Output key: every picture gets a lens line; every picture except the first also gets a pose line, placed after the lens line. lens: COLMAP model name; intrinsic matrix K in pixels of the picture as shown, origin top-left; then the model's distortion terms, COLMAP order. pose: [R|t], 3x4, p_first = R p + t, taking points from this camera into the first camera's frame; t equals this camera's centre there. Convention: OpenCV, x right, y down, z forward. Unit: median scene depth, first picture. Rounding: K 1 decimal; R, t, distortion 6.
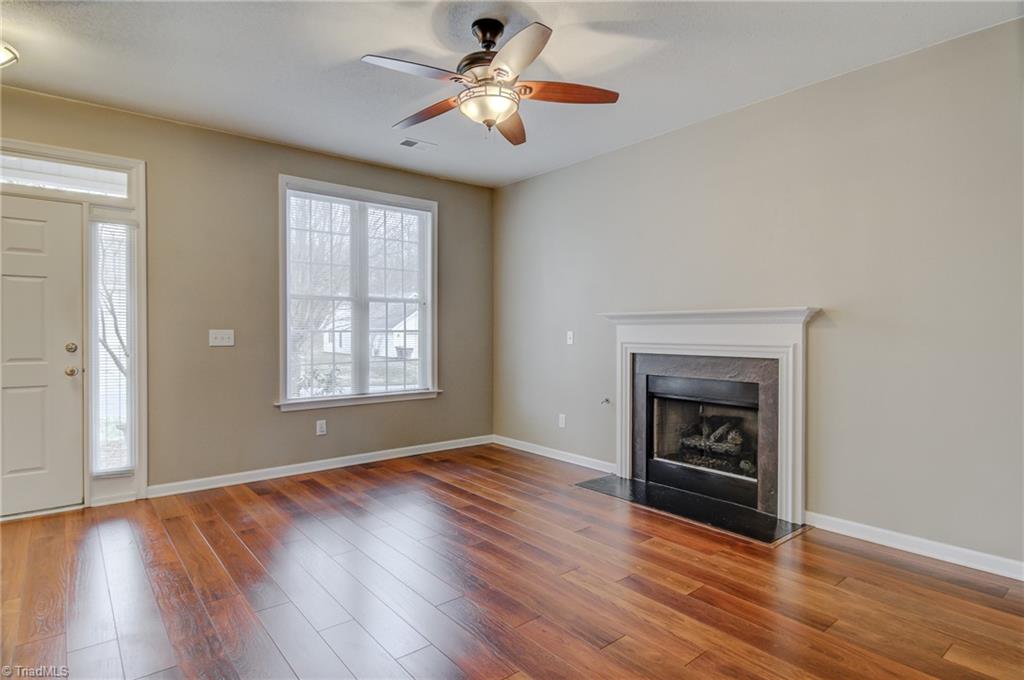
lens RADIAL K [[547.0, 0, 512.1], [0, 547.0, 337.0], [0, 0, 1]] dist [0.000674, -0.000563]
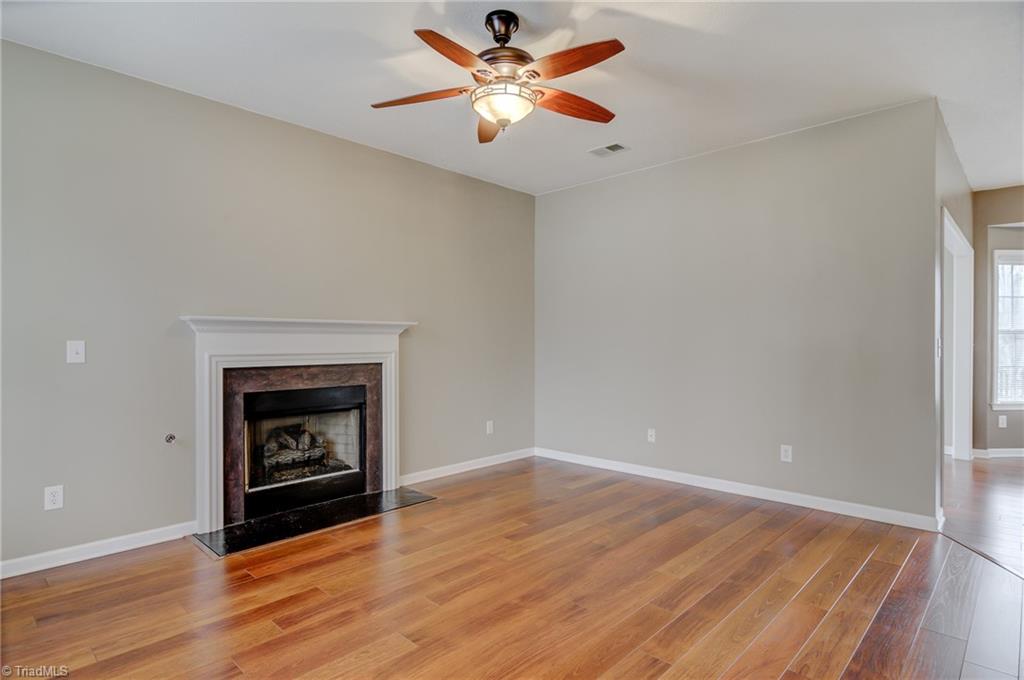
lens RADIAL K [[547.1, 0, 511.8], [0, 547.1, 343.9], [0, 0, 1]] dist [0.000868, -0.001673]
pose [[-0.124323, -0.009538, 0.992196, -0.939543], [0.009219, 0.999900, 0.010767, -0.016397], [-0.992199, 0.010486, -0.124223, 1.042330]]
